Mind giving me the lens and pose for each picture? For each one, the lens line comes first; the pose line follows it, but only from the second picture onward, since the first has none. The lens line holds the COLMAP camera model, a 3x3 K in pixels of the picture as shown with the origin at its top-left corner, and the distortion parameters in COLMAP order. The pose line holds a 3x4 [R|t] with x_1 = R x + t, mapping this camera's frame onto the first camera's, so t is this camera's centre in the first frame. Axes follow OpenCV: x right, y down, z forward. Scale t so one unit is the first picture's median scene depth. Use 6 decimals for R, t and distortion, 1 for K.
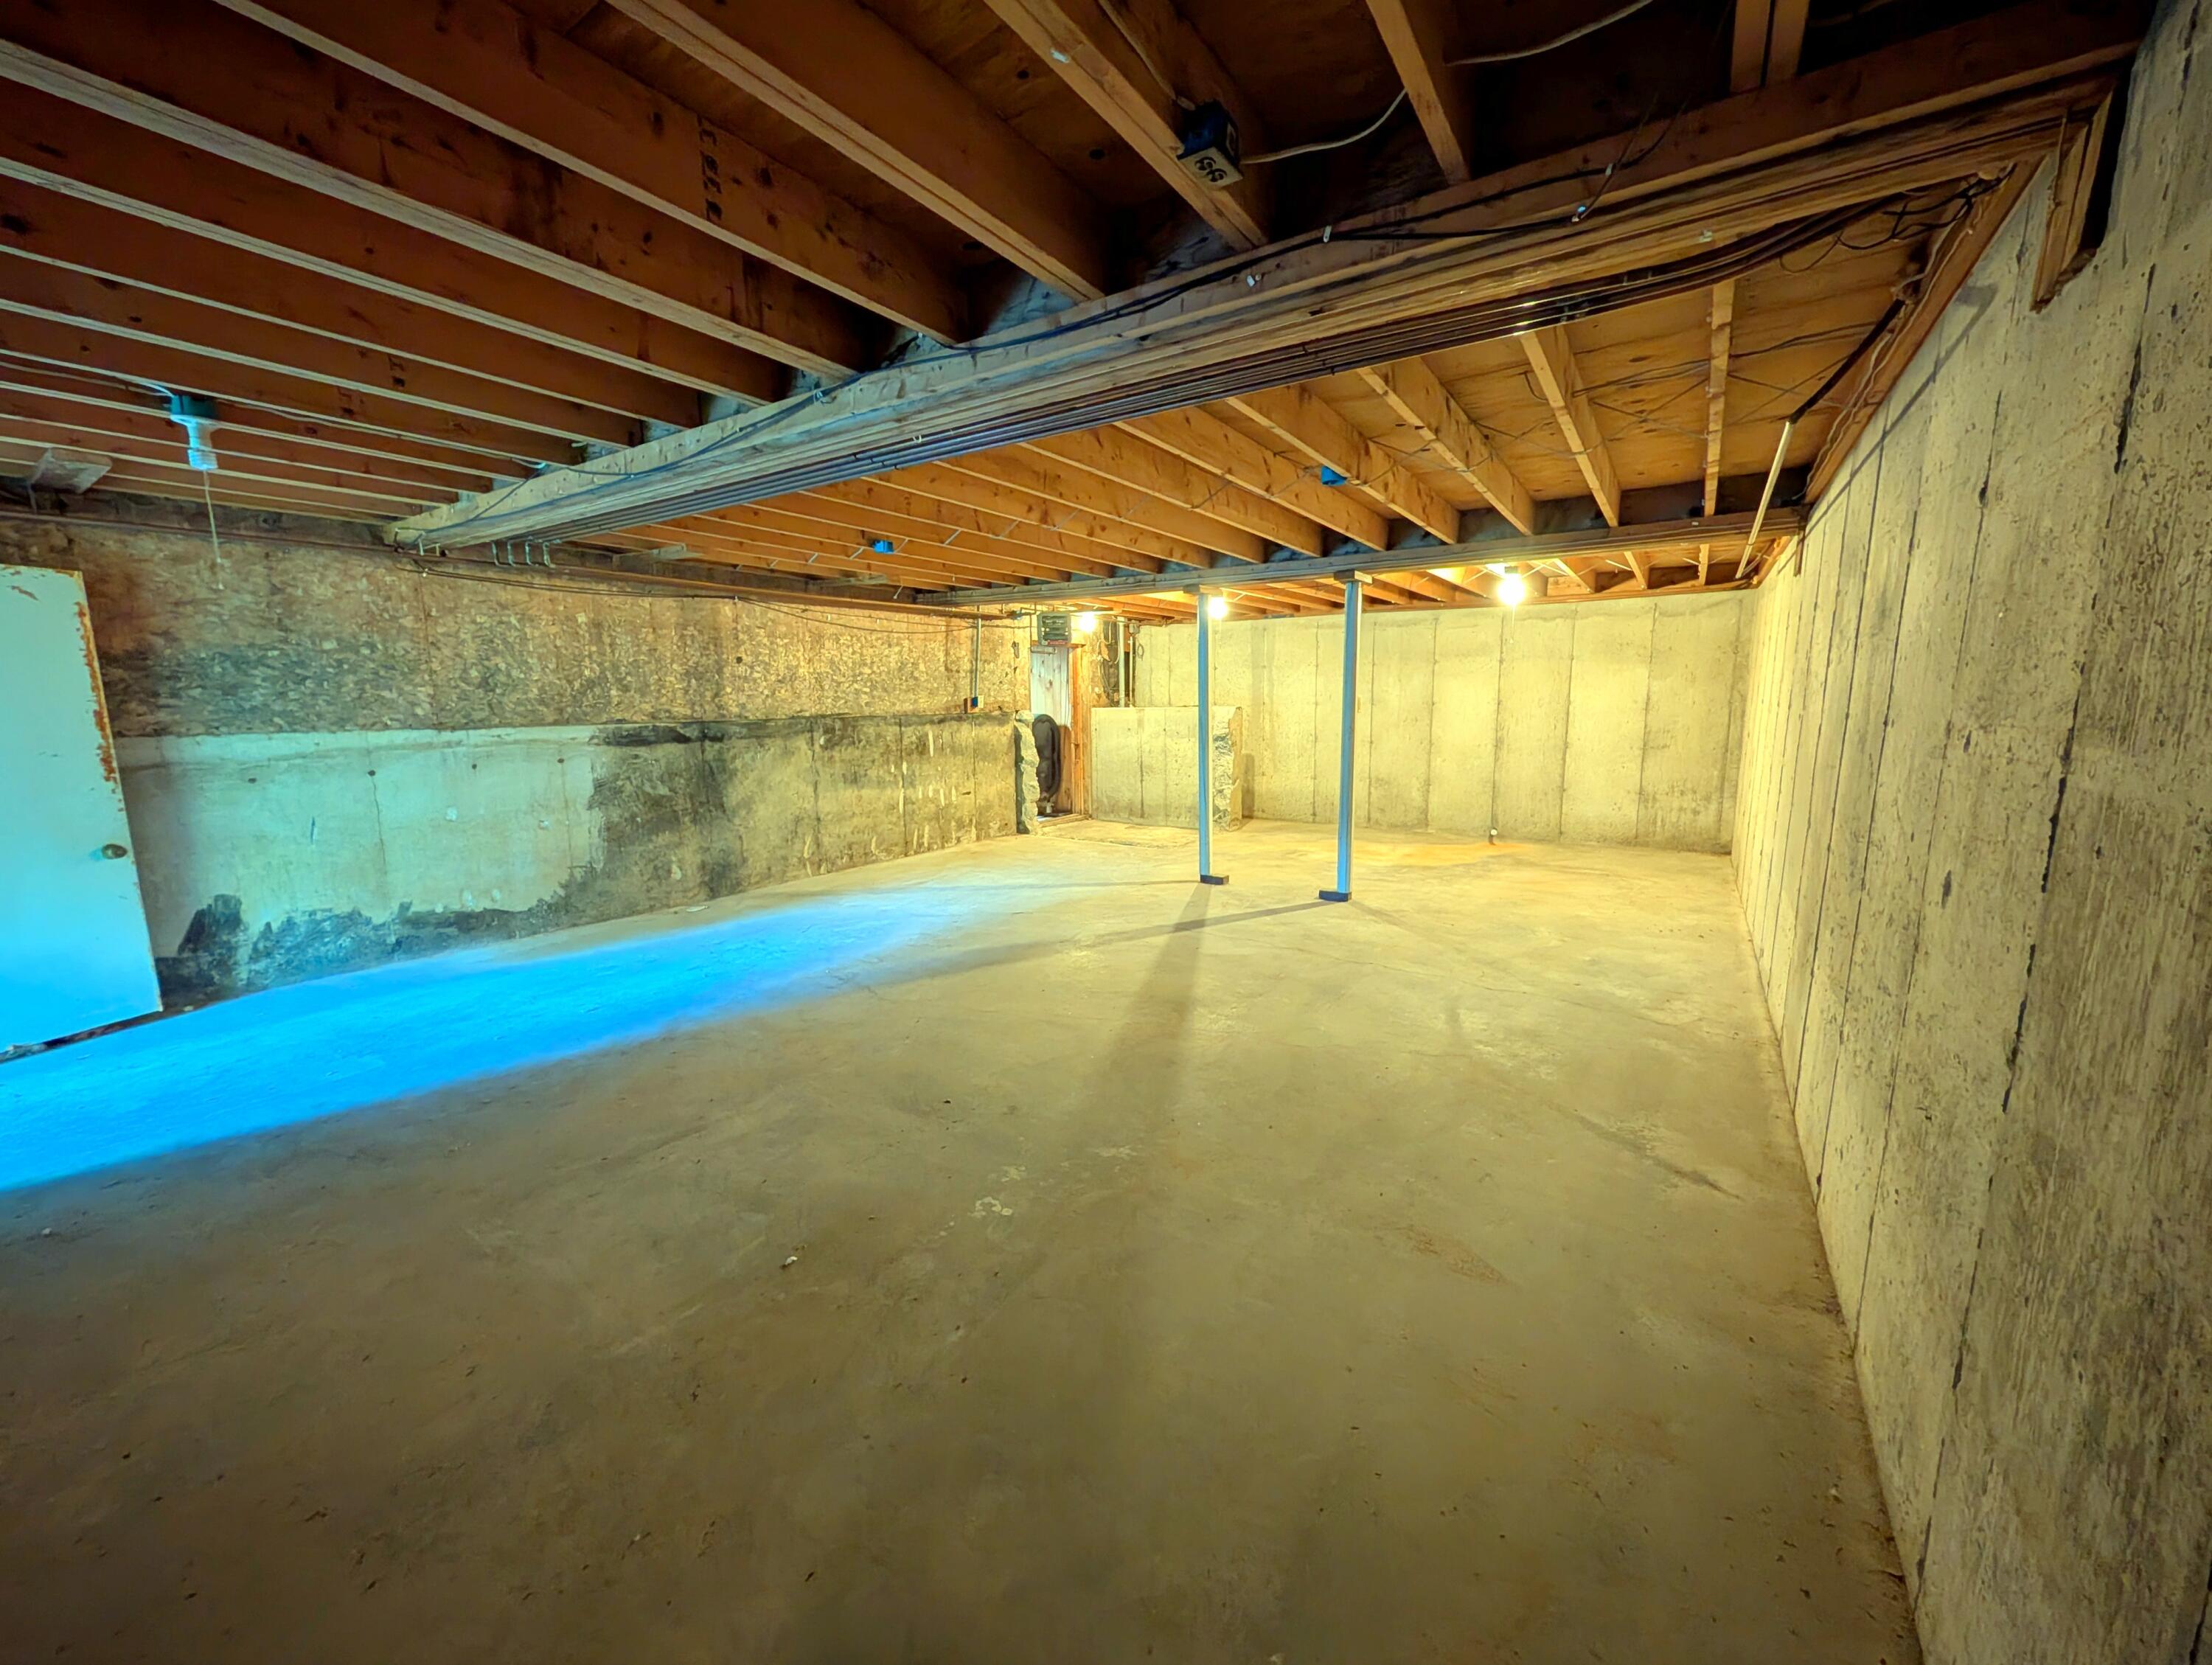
lens RADIAL K [[838.4, 0, 1115.3], [0, 838.4, 828.5], [0, 0, 1]] dist [-0.000396, 0.000034]
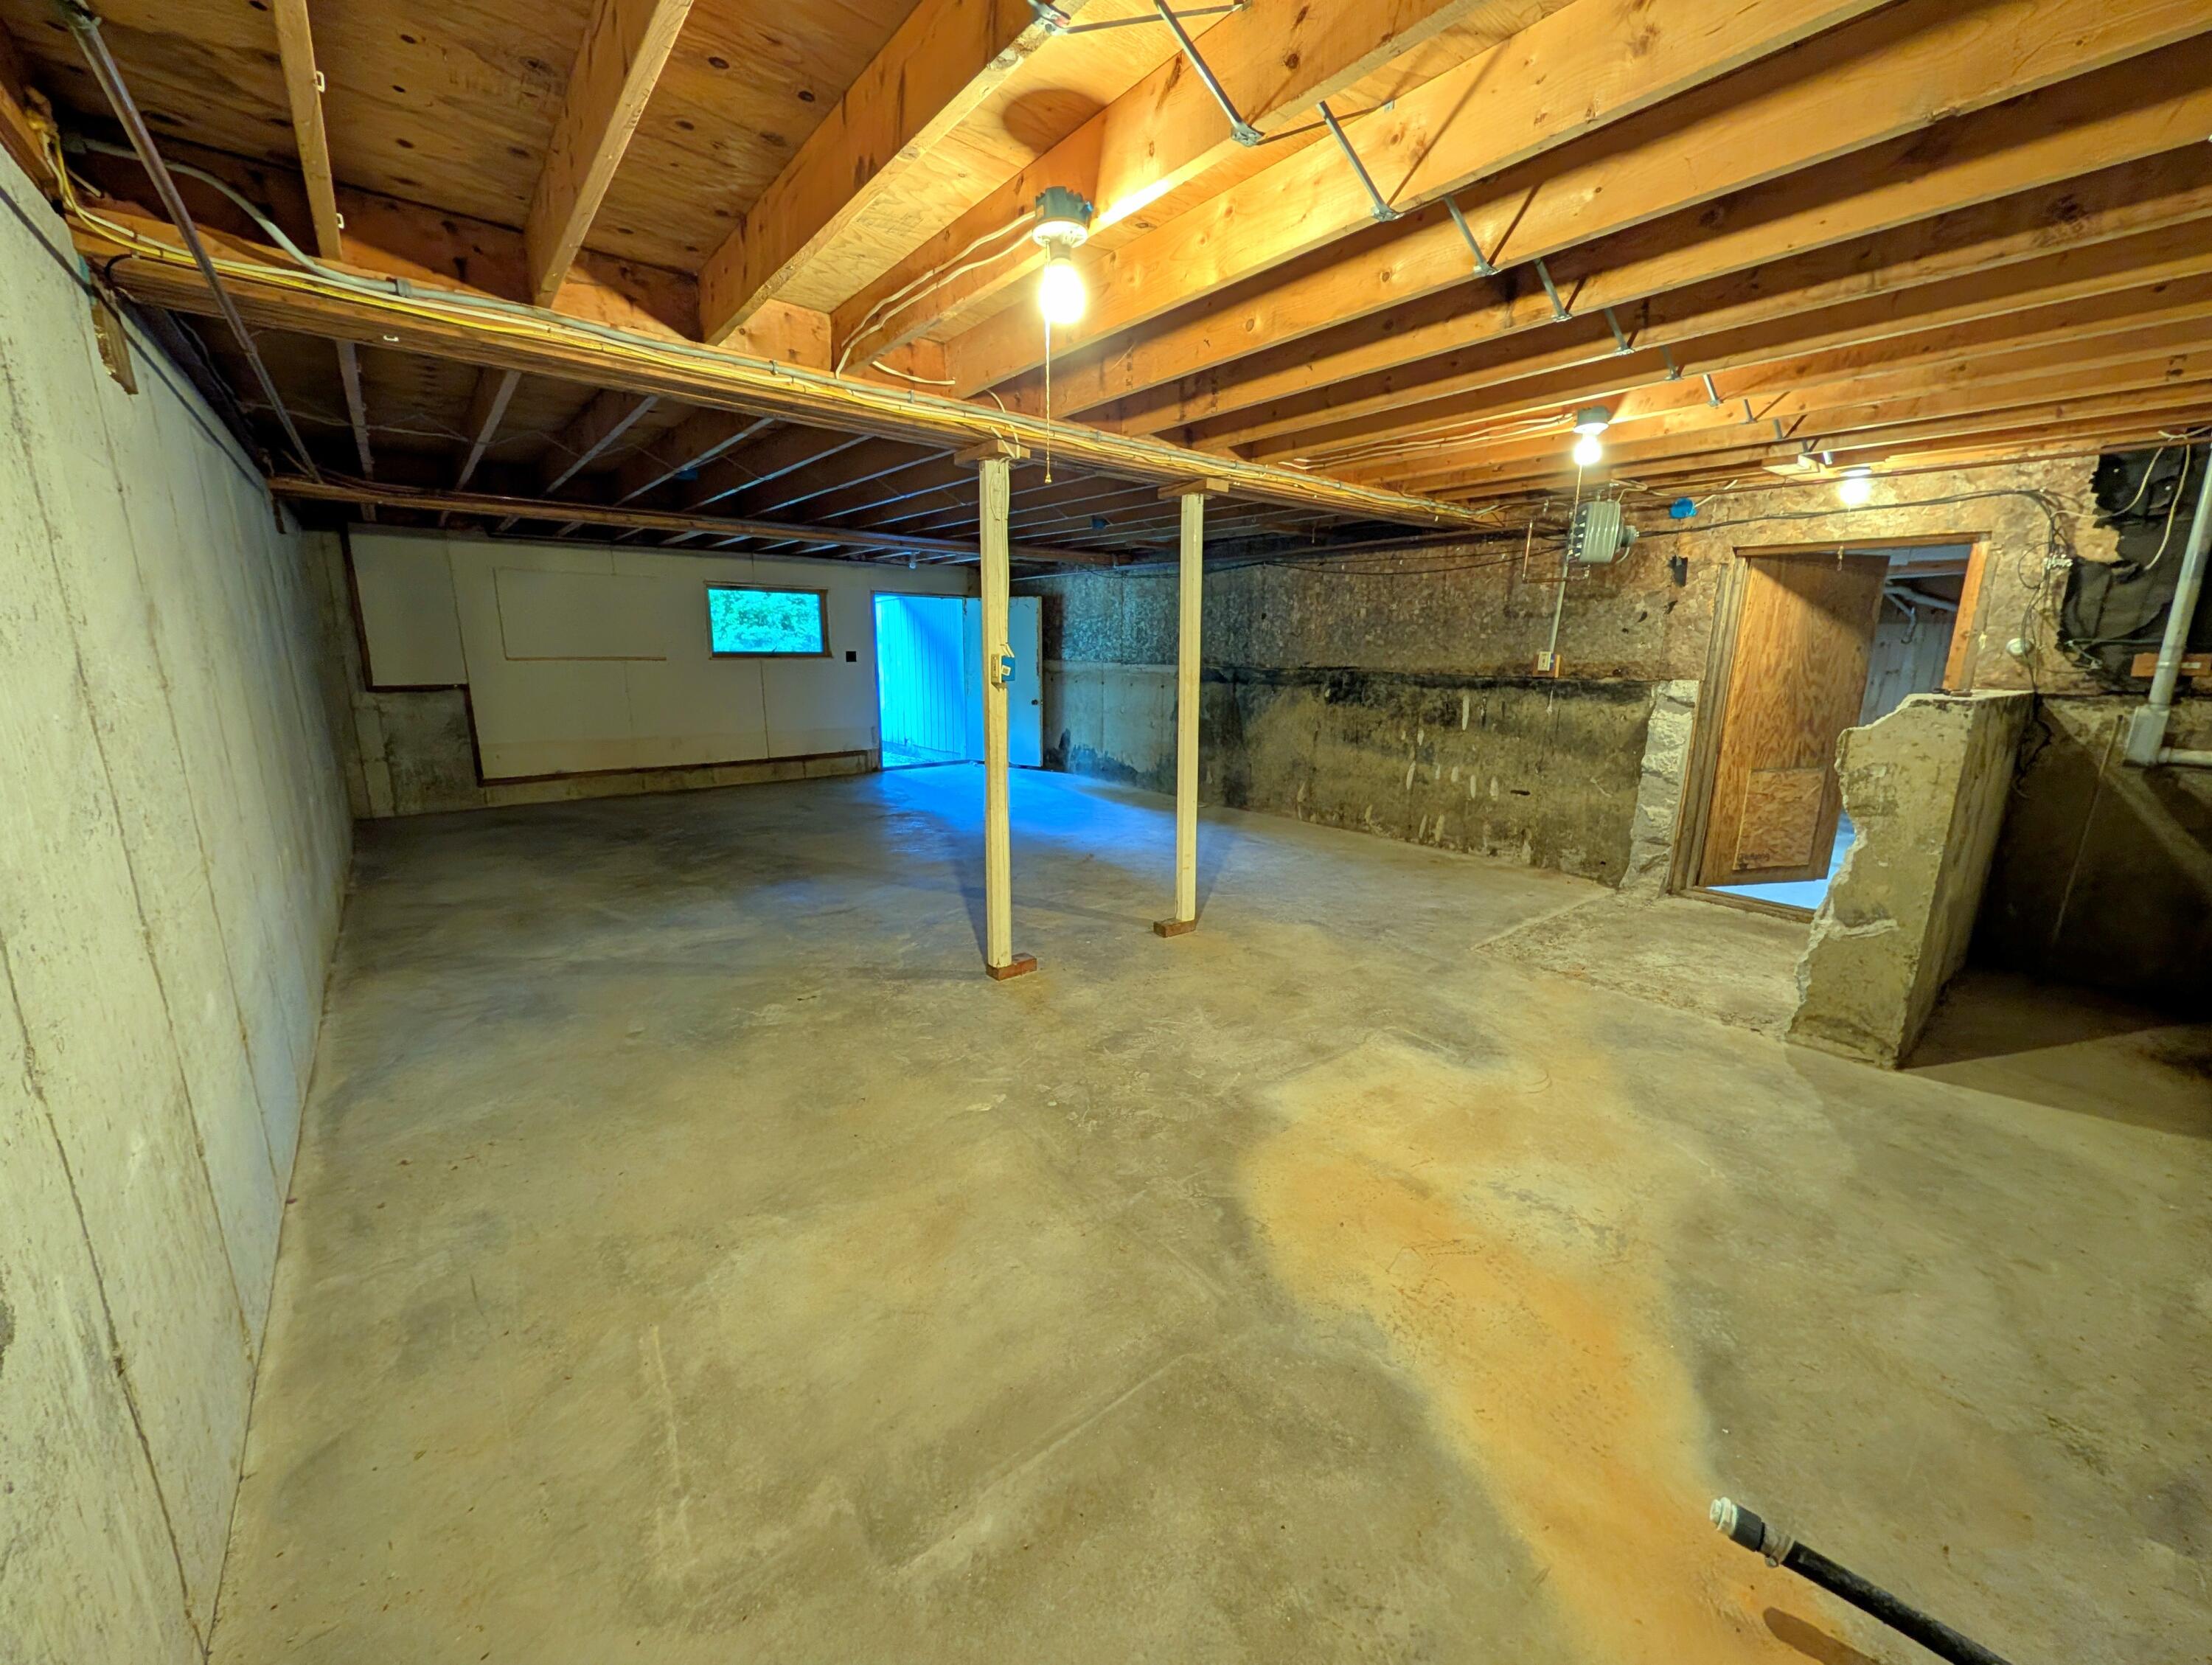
lens RADIAL K [[838.4, 0, 1113.5], [0, 838.4, 831.8], [0, 0, 1]] dist [-0.000396, 0.000034]
pose [[-0.272488, 0.214101, -0.938036, 0.694475], [-0.158976, 0.951509, 0.263357, -0.169392], [0.948935, 0.220886, -0.225238, 1.012341]]
